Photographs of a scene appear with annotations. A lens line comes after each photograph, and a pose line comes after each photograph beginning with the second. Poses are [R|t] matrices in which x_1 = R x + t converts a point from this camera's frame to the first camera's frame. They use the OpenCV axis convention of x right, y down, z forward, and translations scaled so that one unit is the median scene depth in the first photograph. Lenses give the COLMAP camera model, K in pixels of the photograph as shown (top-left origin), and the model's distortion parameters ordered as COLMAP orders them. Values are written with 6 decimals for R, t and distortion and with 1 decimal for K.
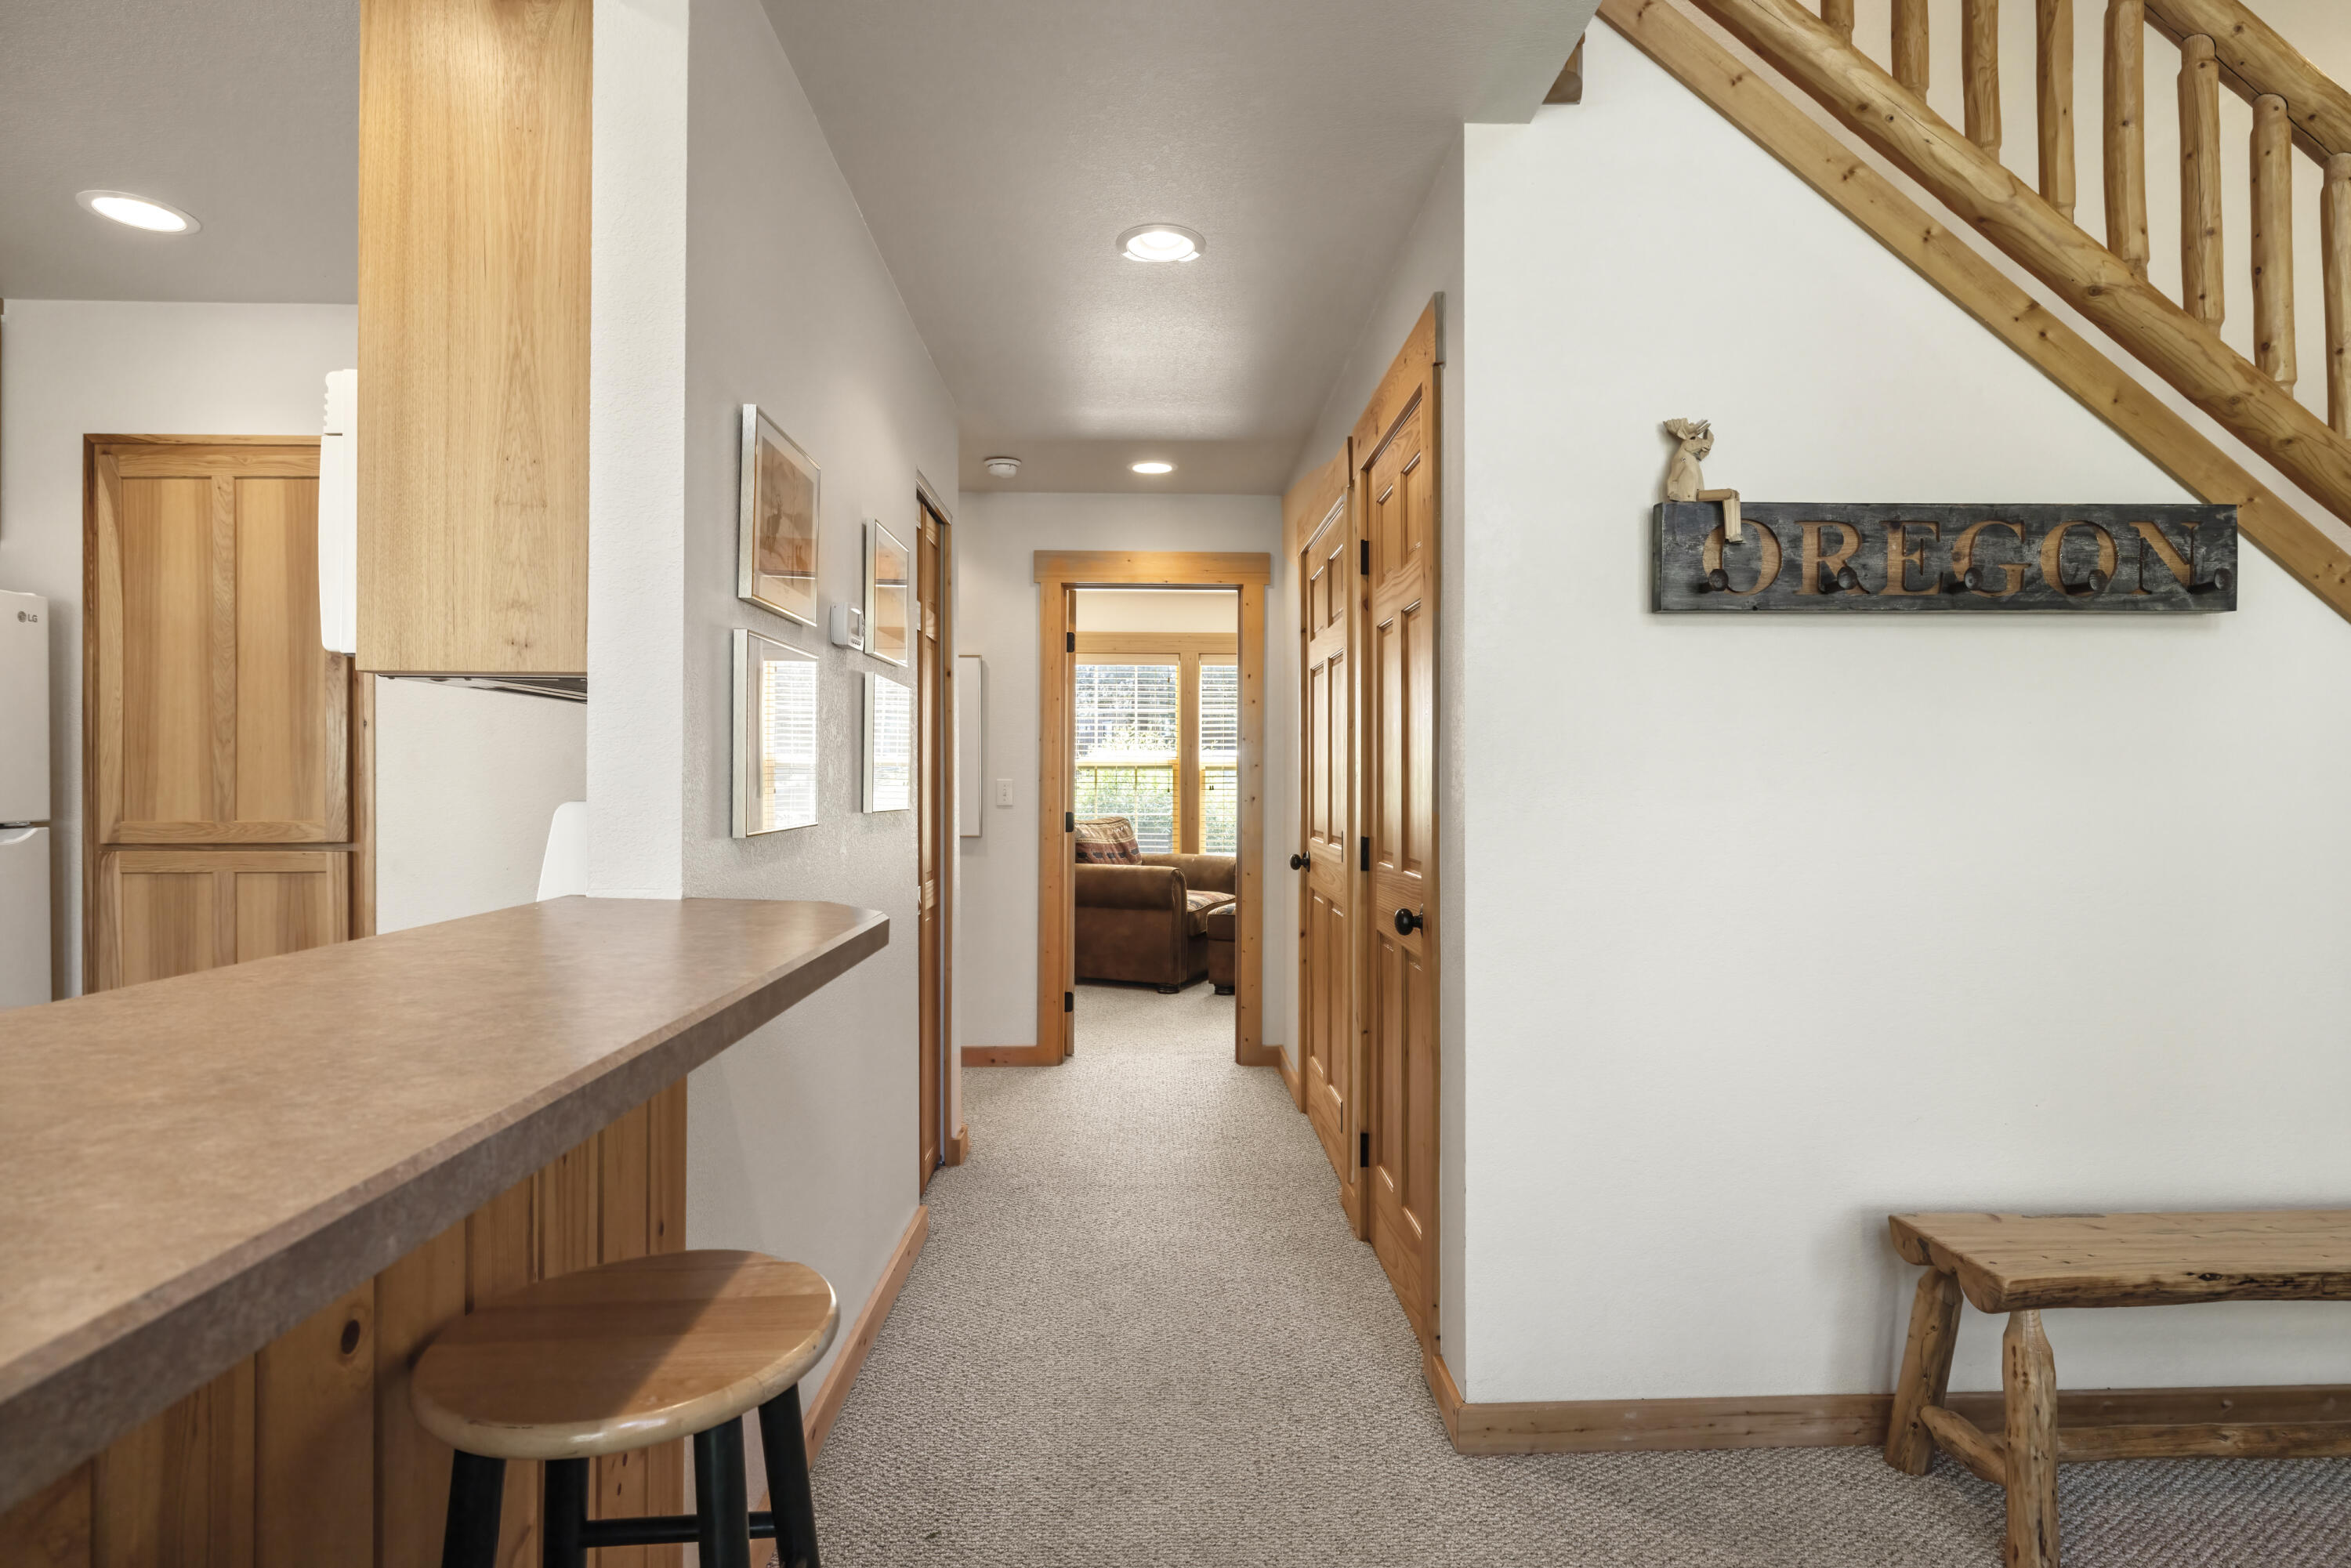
lens RADIAL K [[1205.5, 0, 1180.2], [0, 1205.5, 777.3], [0, 0, 1]] dist [-0.000039, 0.000304]
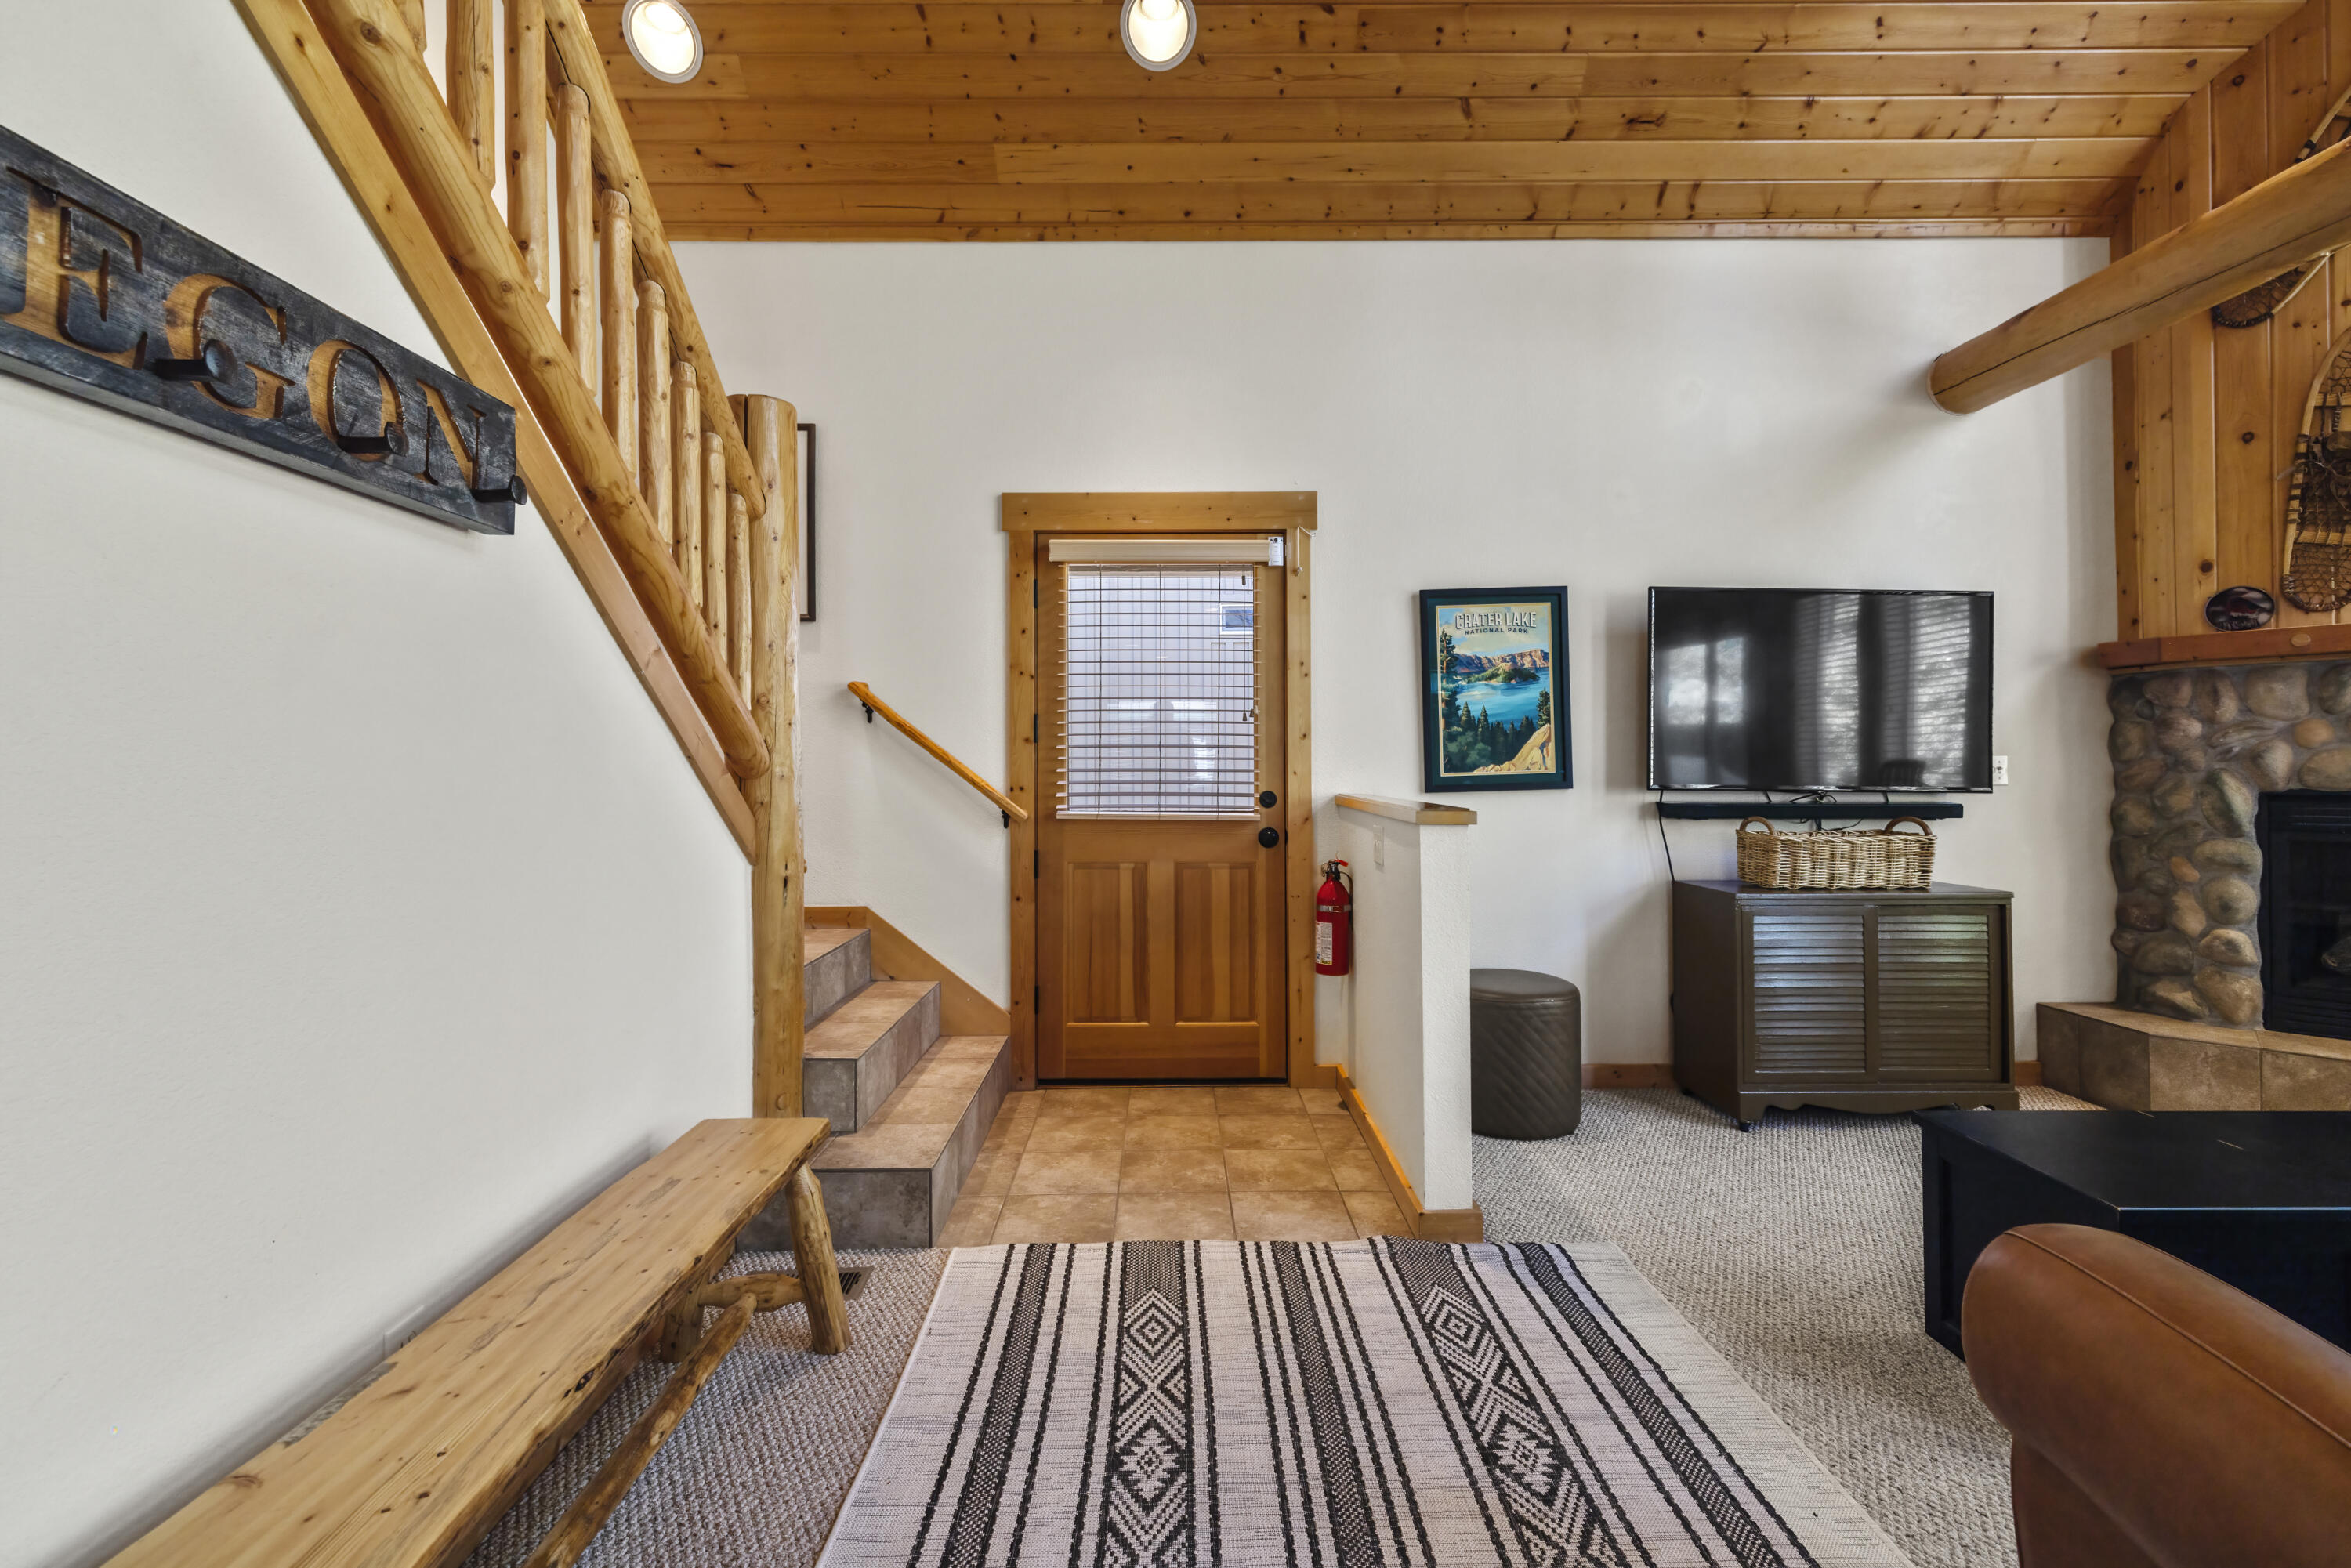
lens RADIAL K [[993.4, 0, 1171.9], [0, 993.4, 756.5], [0, 0, 1]] dist [0.003487, -0.000761]
pose [[0.026919, 0.014943, 0.999526, 0.200396], [0.006715, 0.999863, -0.015129, 0.029189], [-0.999615, 0.007119, 0.026815, 0.526607]]
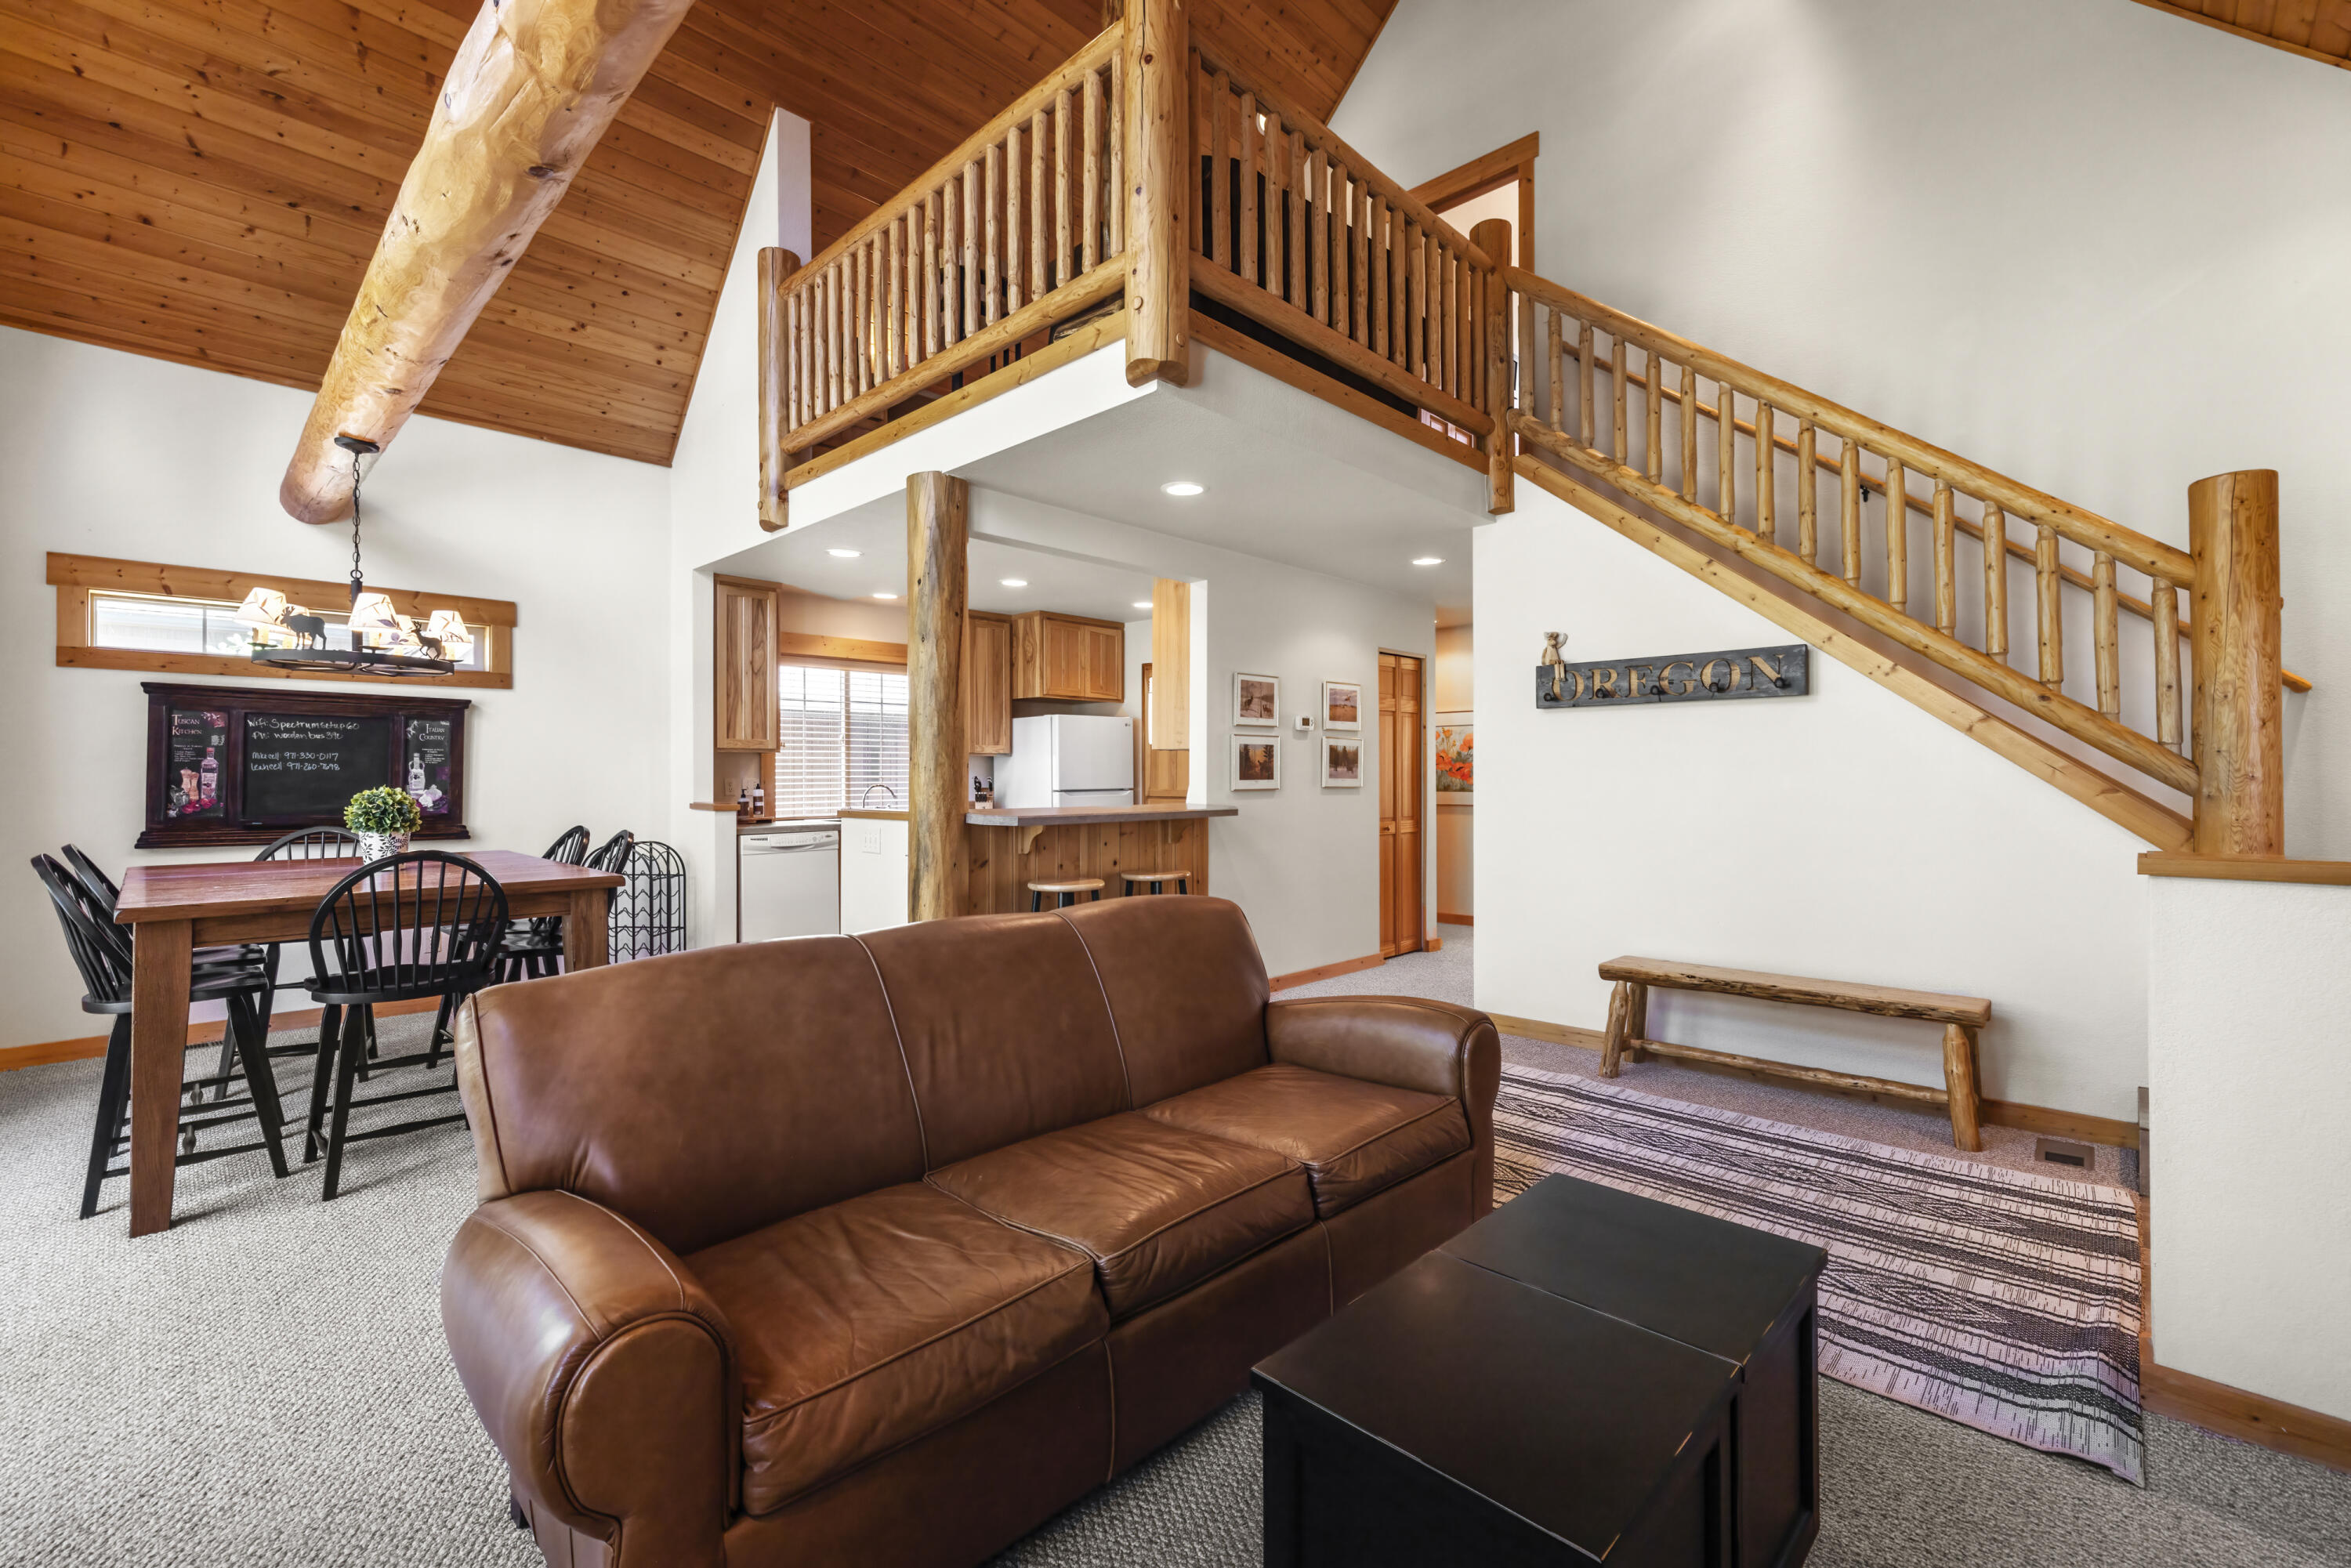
lens RADIAL K [[993.4, 0, 1179.4], [0, 993.4, 777.7], [0, 0, 1]] dist [0.003487, -0.000761]
pose [[0.701474, 0.002019, -0.712692, 1.351378], [-0.002662, 0.999996, 0.000214, 0.009373], [0.712690, 0.001747, 0.701477, -1.004092]]
